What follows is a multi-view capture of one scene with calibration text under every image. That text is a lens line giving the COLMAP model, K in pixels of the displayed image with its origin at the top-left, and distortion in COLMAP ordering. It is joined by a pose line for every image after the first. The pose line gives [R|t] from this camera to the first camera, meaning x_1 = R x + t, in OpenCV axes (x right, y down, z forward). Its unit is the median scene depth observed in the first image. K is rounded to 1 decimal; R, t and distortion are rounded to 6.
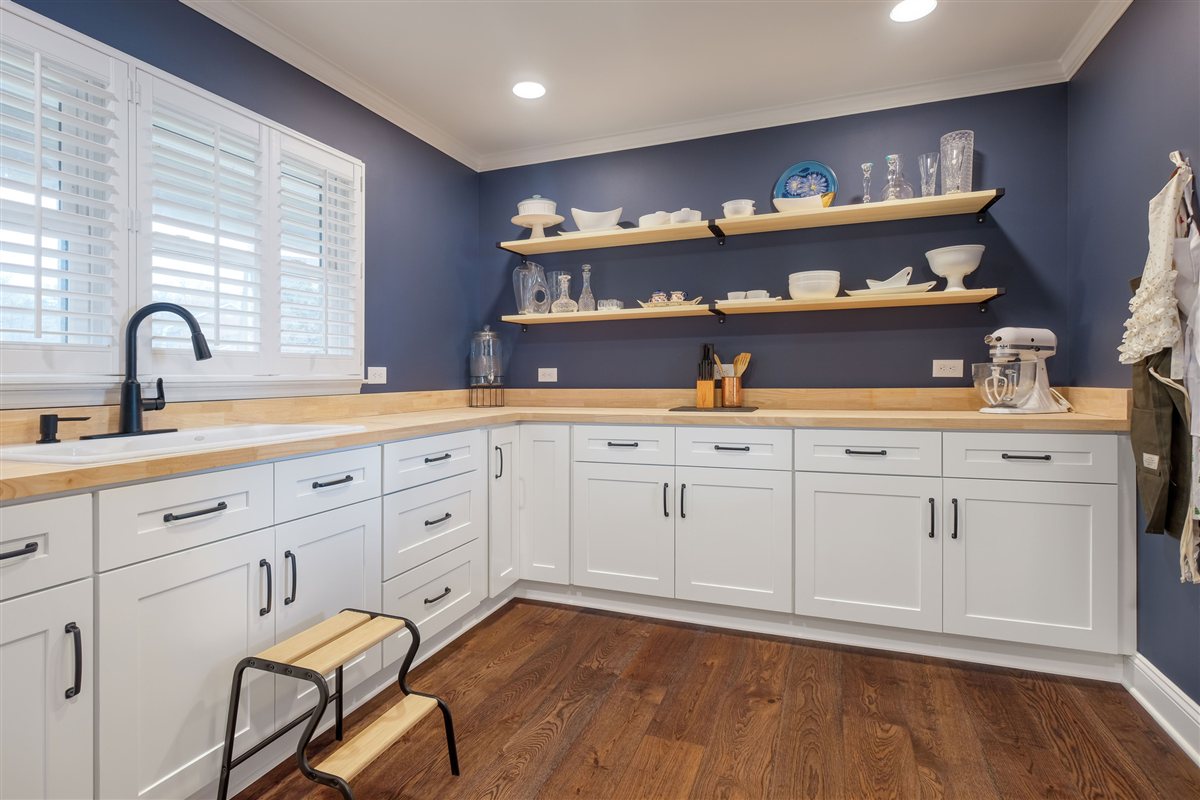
lens RADIAL K [[616.5, 0, 596.8], [0, 616.5, 379.3], [0, 0, 1]] dist [-0.001958, -0.000275]
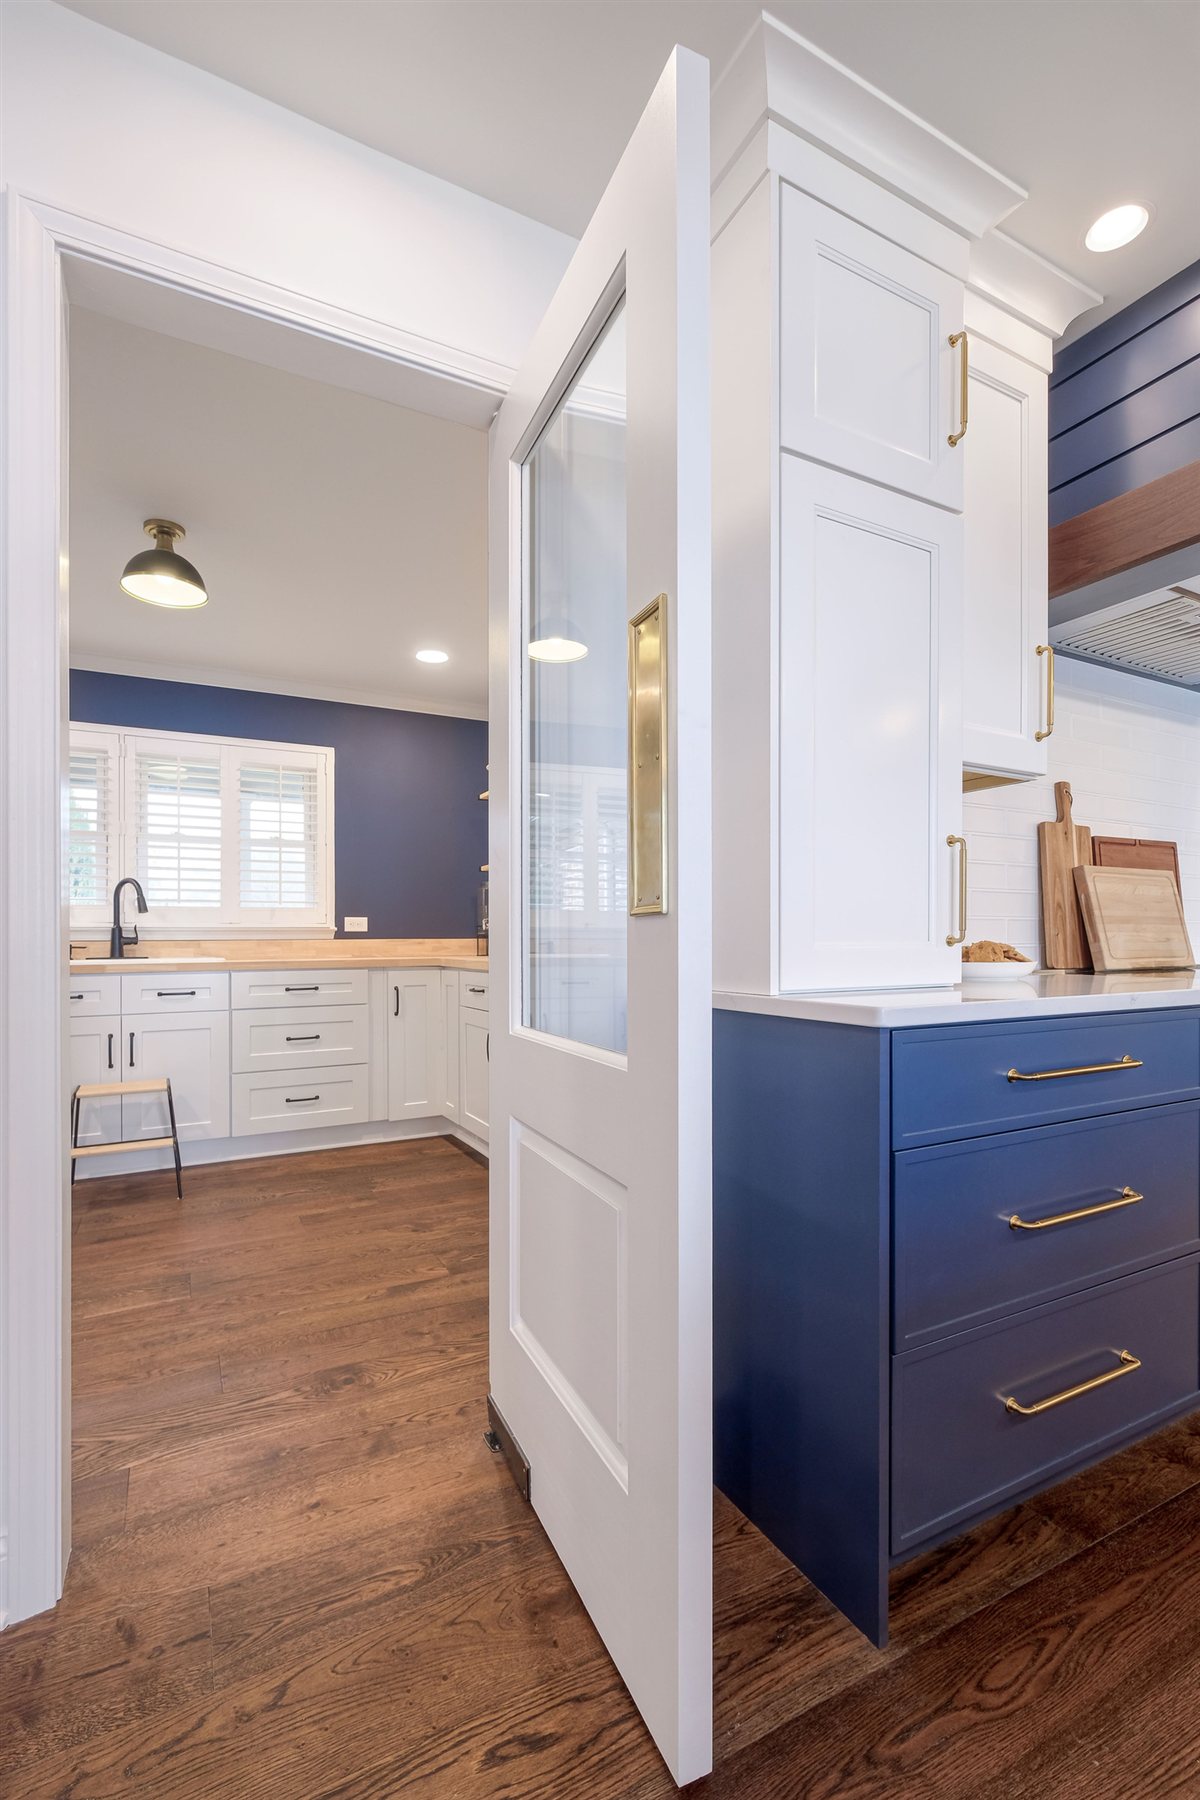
lens RADIAL K [[798.2, 0, 572.9], [0, 798.2, 940.1], [0, 0, 1]] dist [-0.001632, -0.000228]
pose [[0.759229, 0.004314, -0.650810, 1.416096], [-0.003380, 0.999991, 0.002686, 0.027151], [0.650815, 0.000161, 0.759236, 0.153991]]
